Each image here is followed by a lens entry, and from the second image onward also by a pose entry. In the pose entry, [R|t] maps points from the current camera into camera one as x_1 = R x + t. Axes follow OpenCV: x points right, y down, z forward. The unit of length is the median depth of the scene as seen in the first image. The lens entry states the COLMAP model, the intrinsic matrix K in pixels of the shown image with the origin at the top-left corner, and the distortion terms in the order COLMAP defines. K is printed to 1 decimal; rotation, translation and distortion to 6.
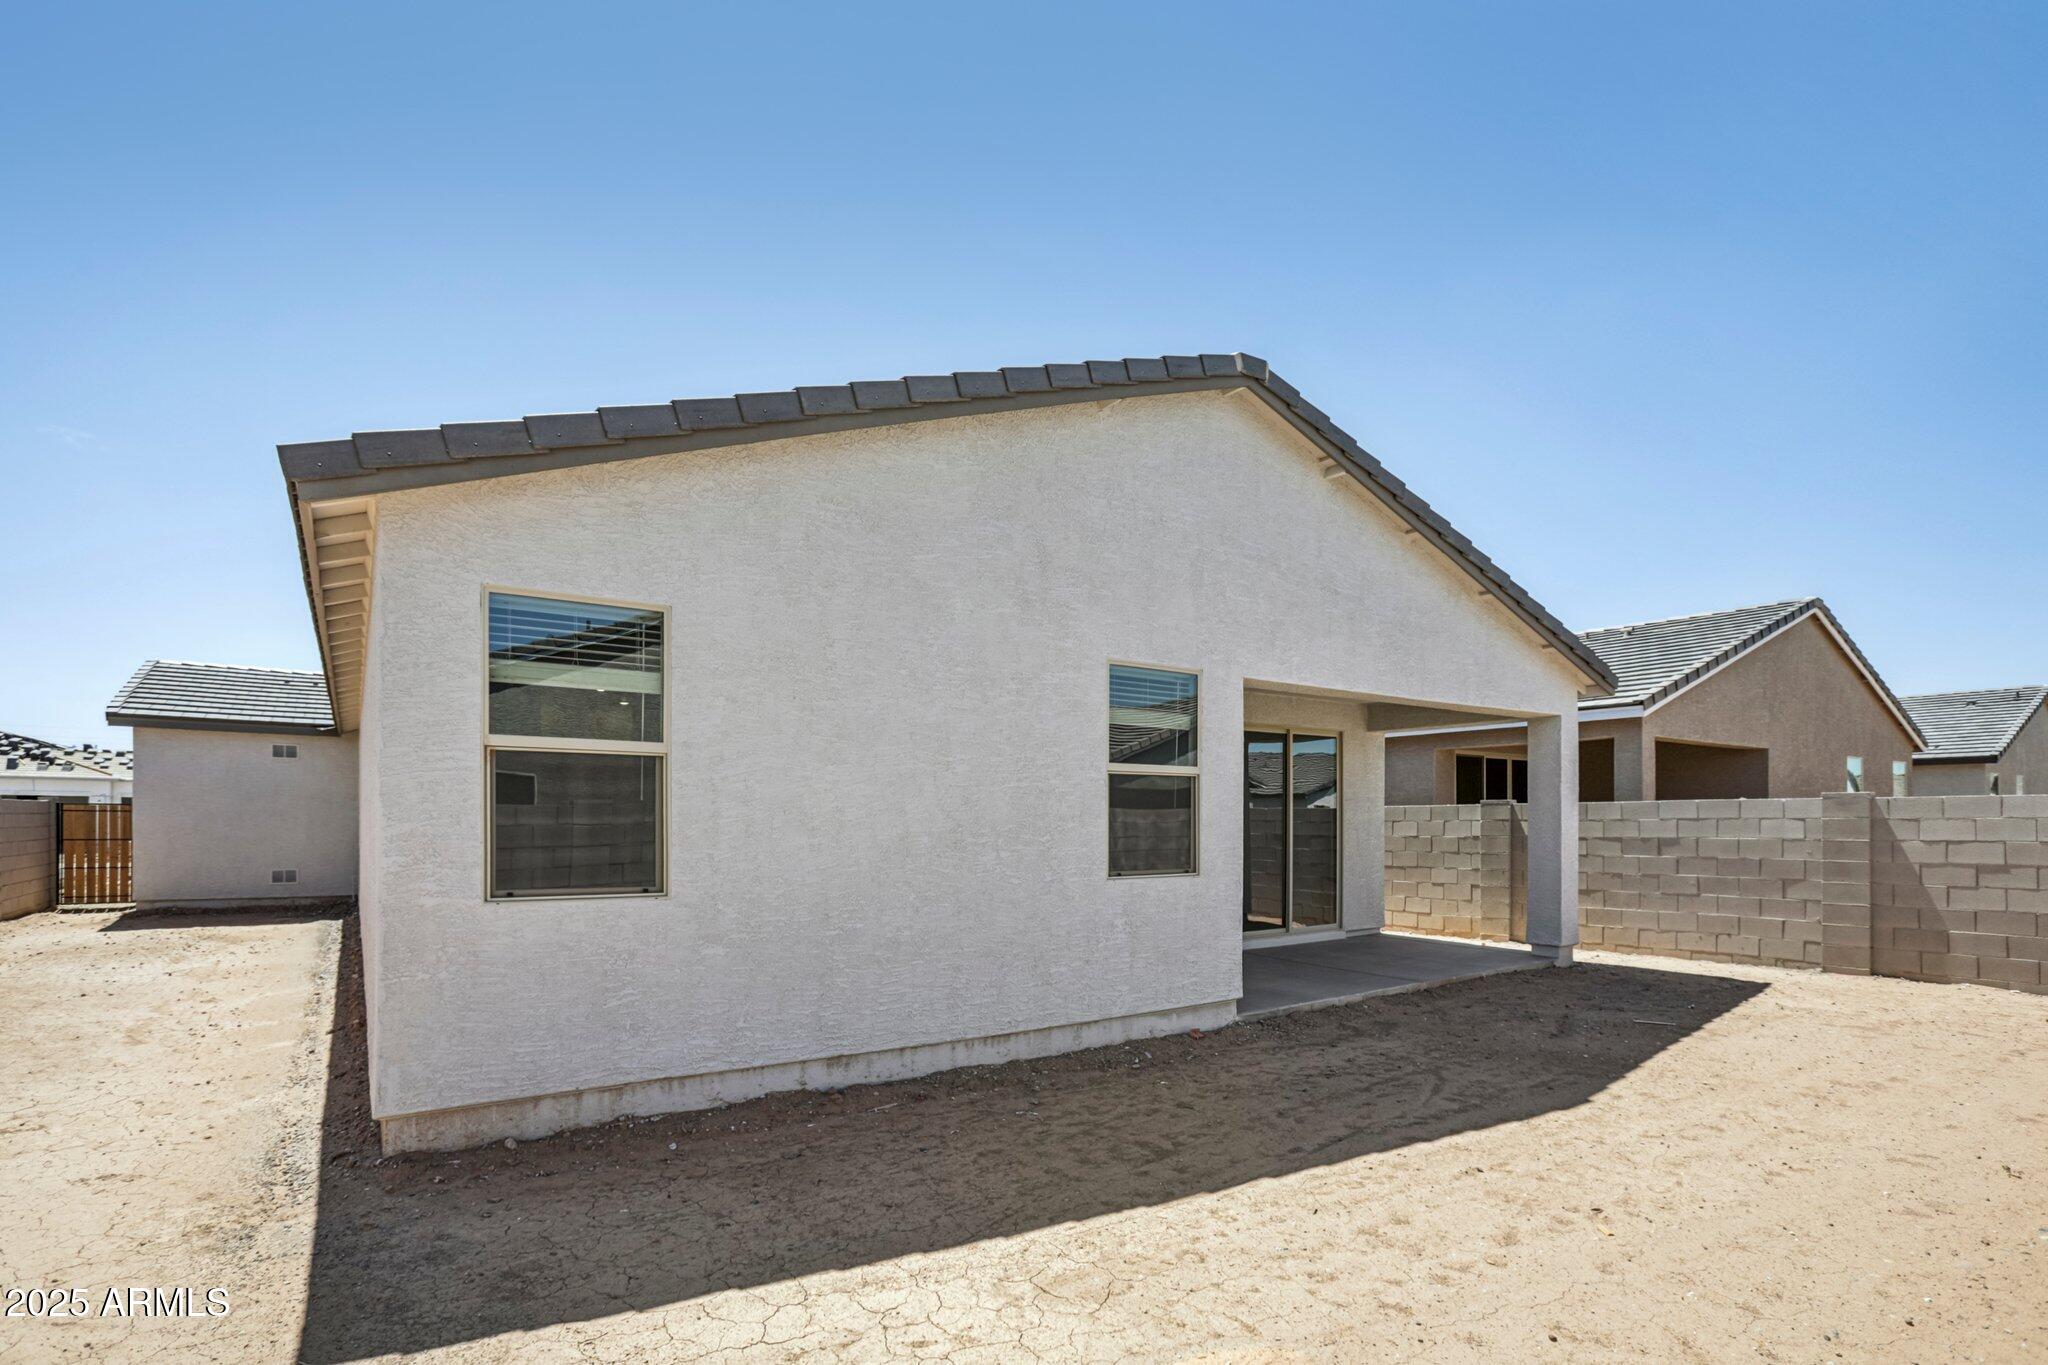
lens RADIAL K [[953.5, 0, 1084.5], [0, 953.5, 779.1], [0, 0, 1]] dist [-0.050337, 0.013007]
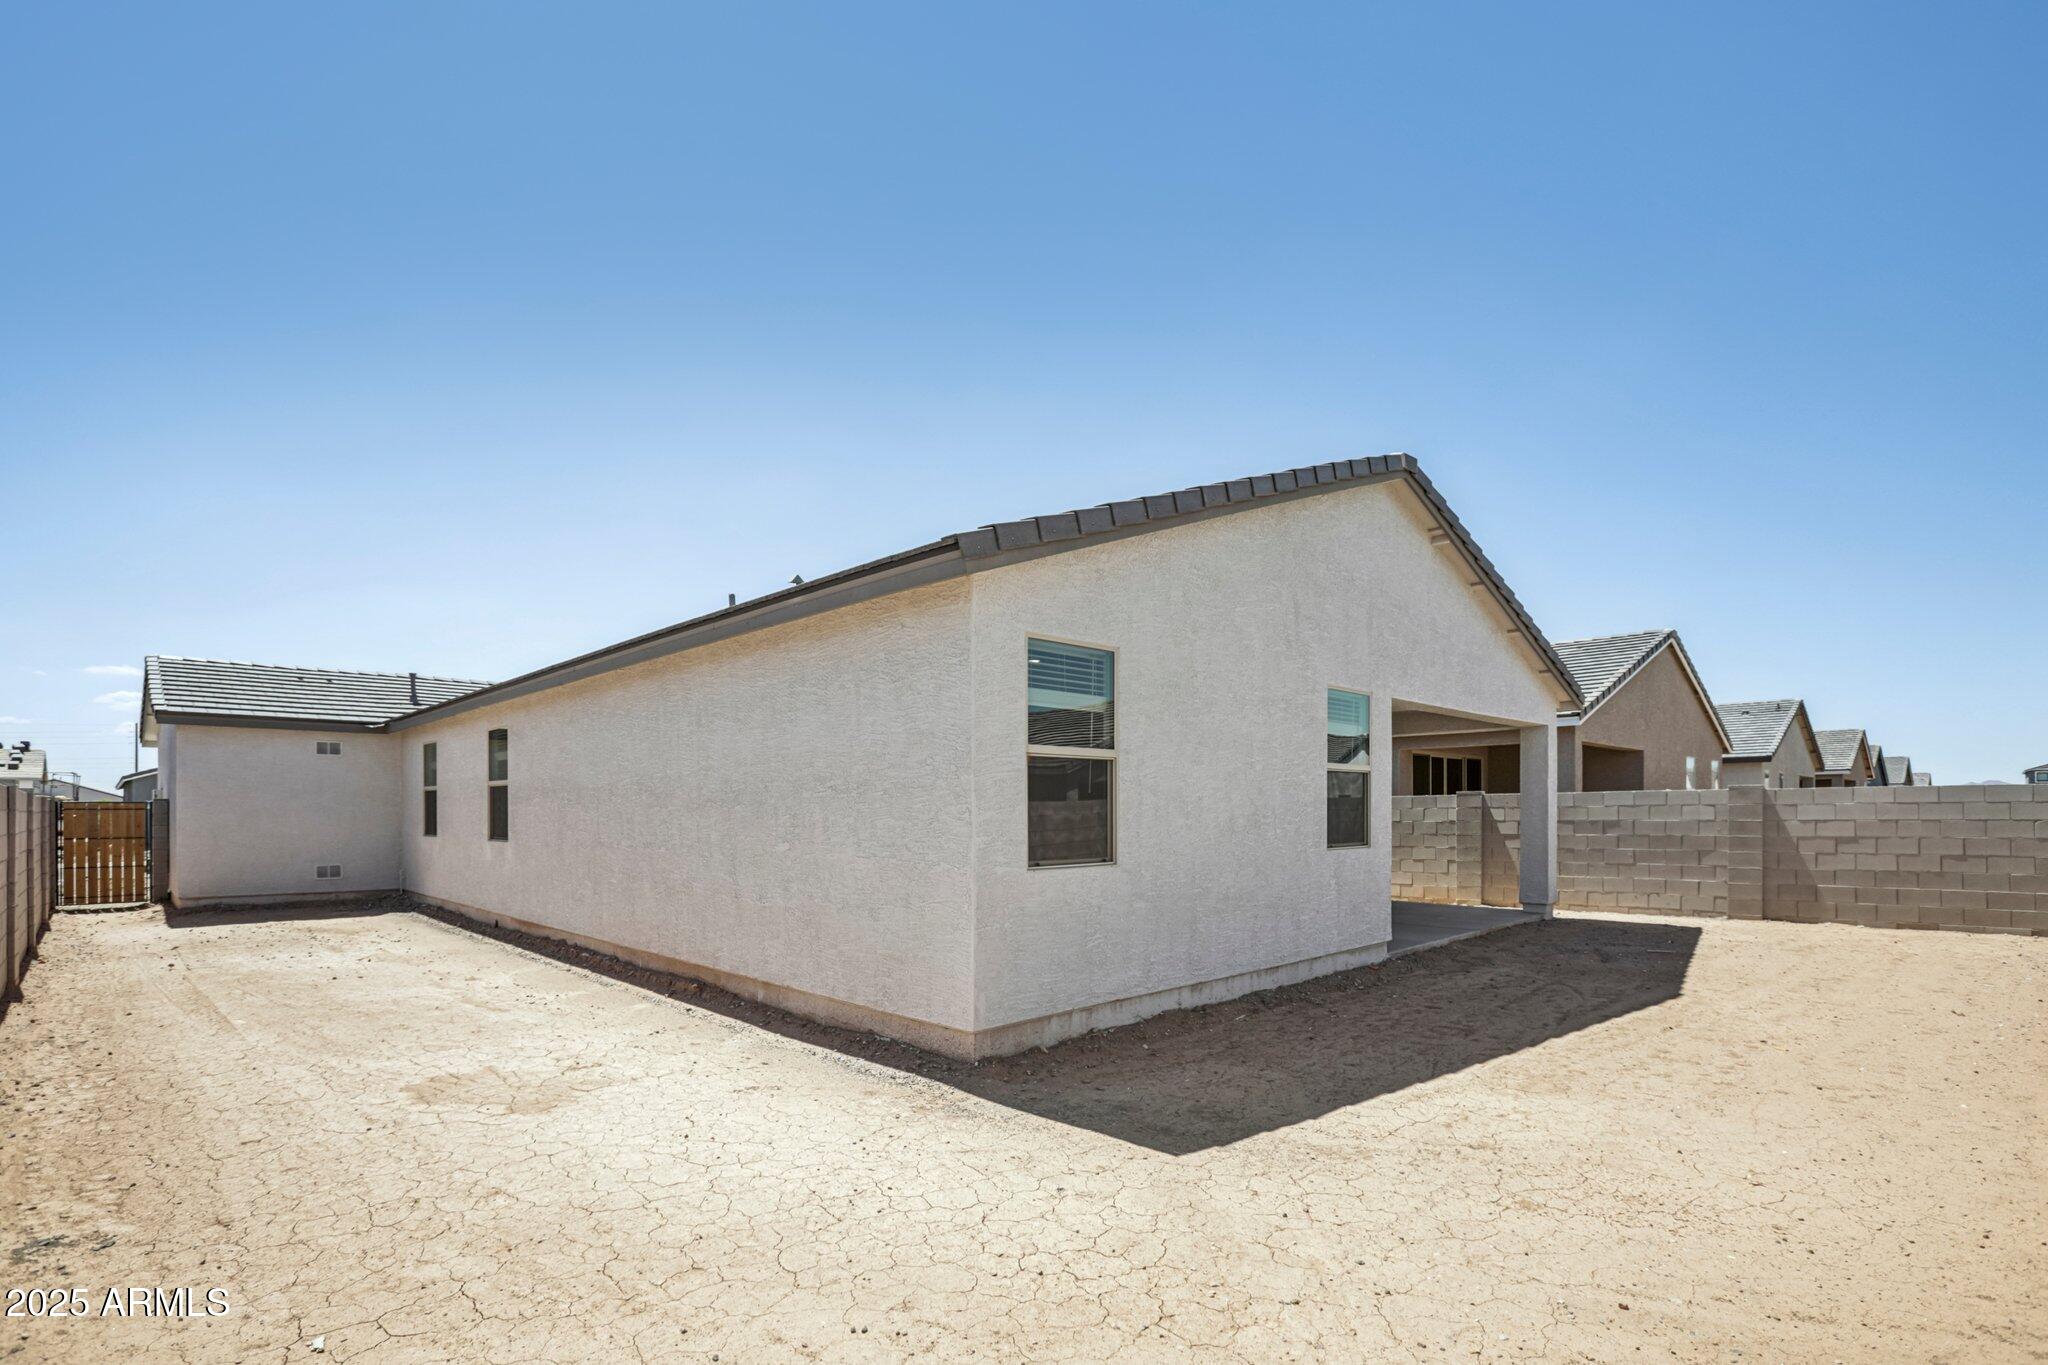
lens RADIAL K [[953.5, 0, 1027.5], [0, 953.5, 788.0], [0, 0, 1]] dist [-0.050337, 0.013007]
pose [[0.987413, -0.002120, 0.158146, -0.555651], [-0.000533, 0.999860, 0.016733, -0.004707], [-0.158160, -0.016606, 0.987274, -0.222504]]
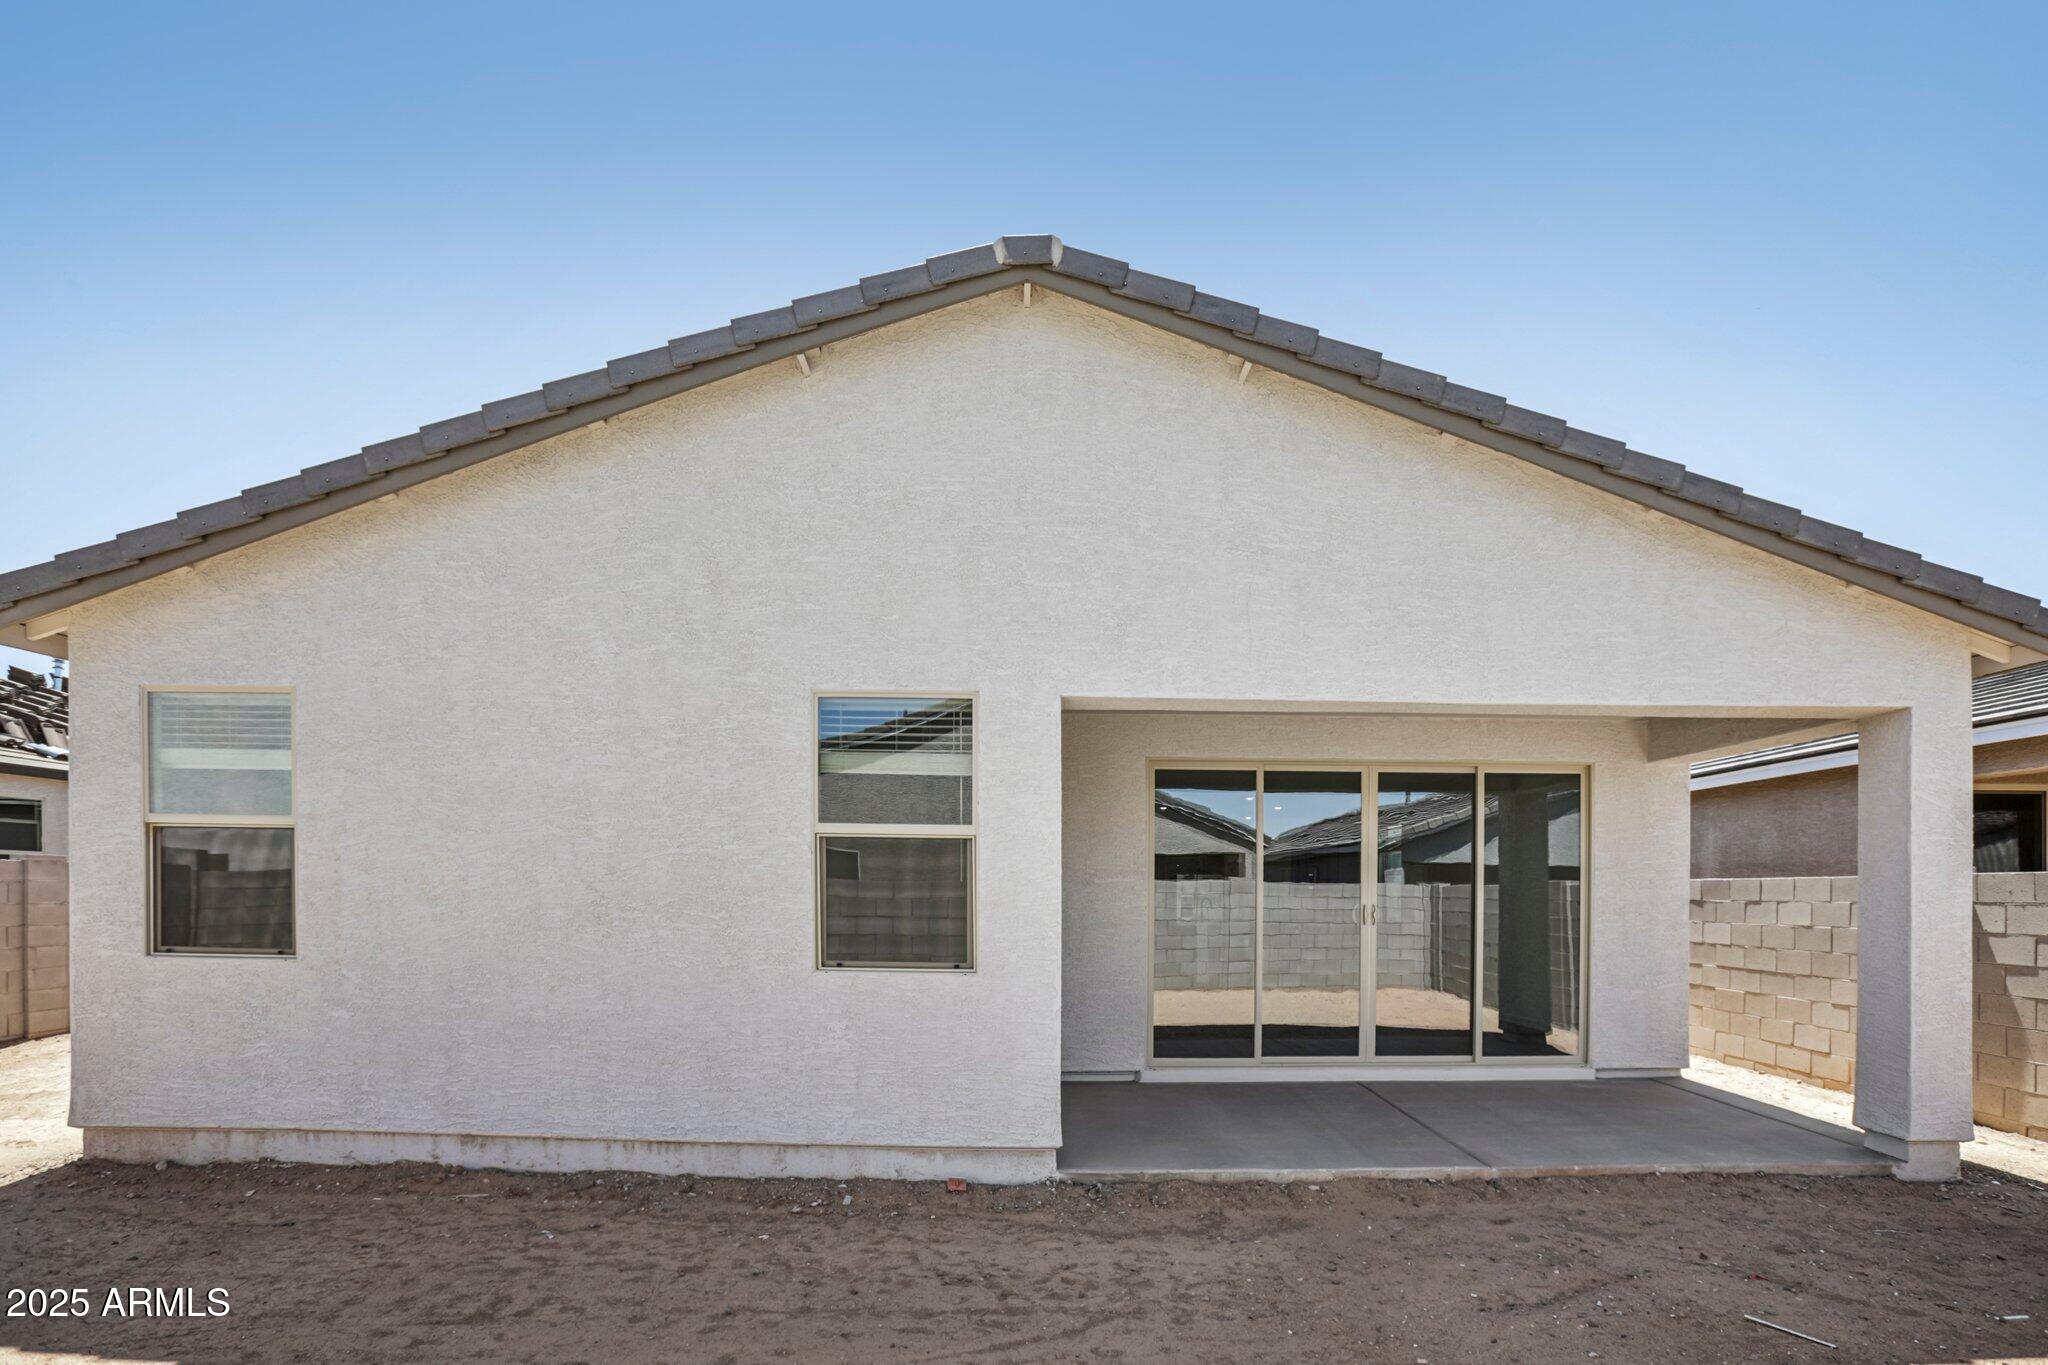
lens RADIAL K [[953.5, 0, 1085.1], [0, 953.5, 880.1], [0, 0, 1]] dist [-0.050337, 0.013007]
pose [[0.823897, -0.000250, -0.566739, 0.630521], [0.012560, 0.999762, 0.017818, 0.019123], [0.566600, -0.021798, 0.823704, 0.459792]]
